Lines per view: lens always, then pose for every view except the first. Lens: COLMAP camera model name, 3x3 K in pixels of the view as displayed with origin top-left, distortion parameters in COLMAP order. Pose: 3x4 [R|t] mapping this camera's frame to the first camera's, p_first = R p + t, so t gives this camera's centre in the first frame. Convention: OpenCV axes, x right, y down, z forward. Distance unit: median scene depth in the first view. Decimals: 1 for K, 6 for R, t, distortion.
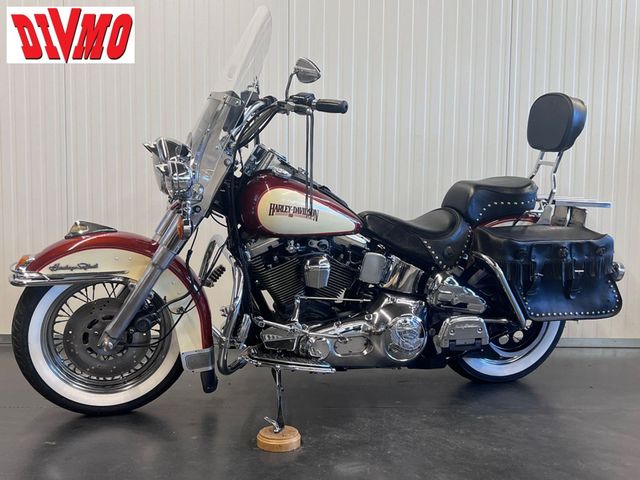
lens RADIAL K [[671.5, 0, 319.7], [0, 671.5, 240.4], [0, 0, 1]] dist [0.185540, -0.536478]
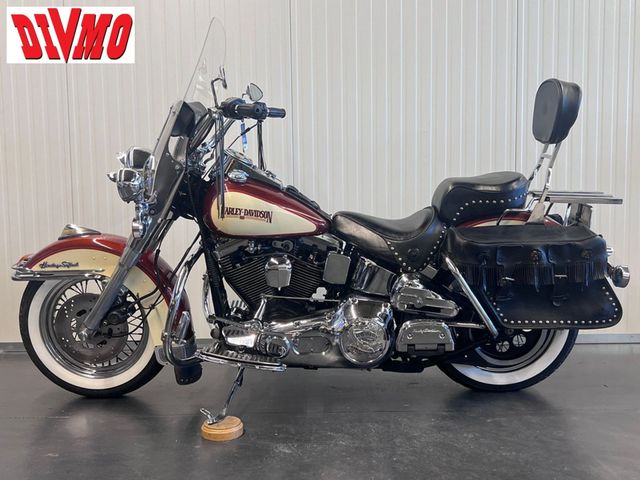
lens RADIAL K [[671.5, 0, 319.7], [0, 671.5, 240.4], [0, 0, 1]] dist [0.185540, -0.536478]
pose [[0.956382, 0.003566, -0.292096, 0.351779], [0.001315, 0.999863, 0.016512, -0.017959], [0.292115, -0.016176, 0.956246, 0.038662]]
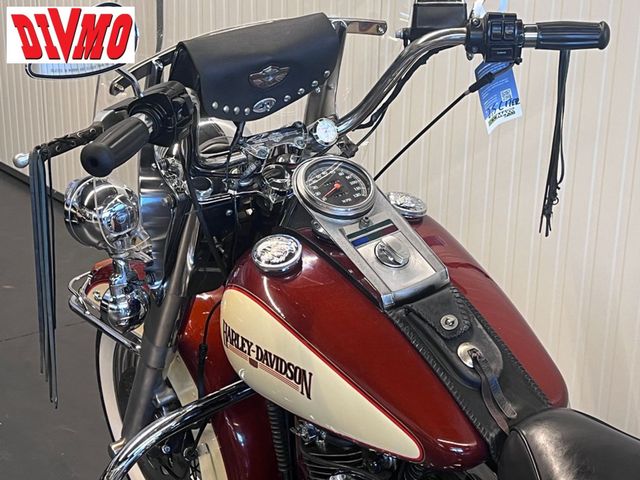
lens RADIAL K [[1133.5, 0, 309.0], [0, 1133.5, 239.8], [0, 0, 1]] dist [0.067709, 0.039037]
pose [[0.342071, 0.297423, -0.891362, 0.518210], [-0.067736, 0.953924, 0.292304, -0.289454], [0.937230, -0.039611, 0.346456, 0.748794]]
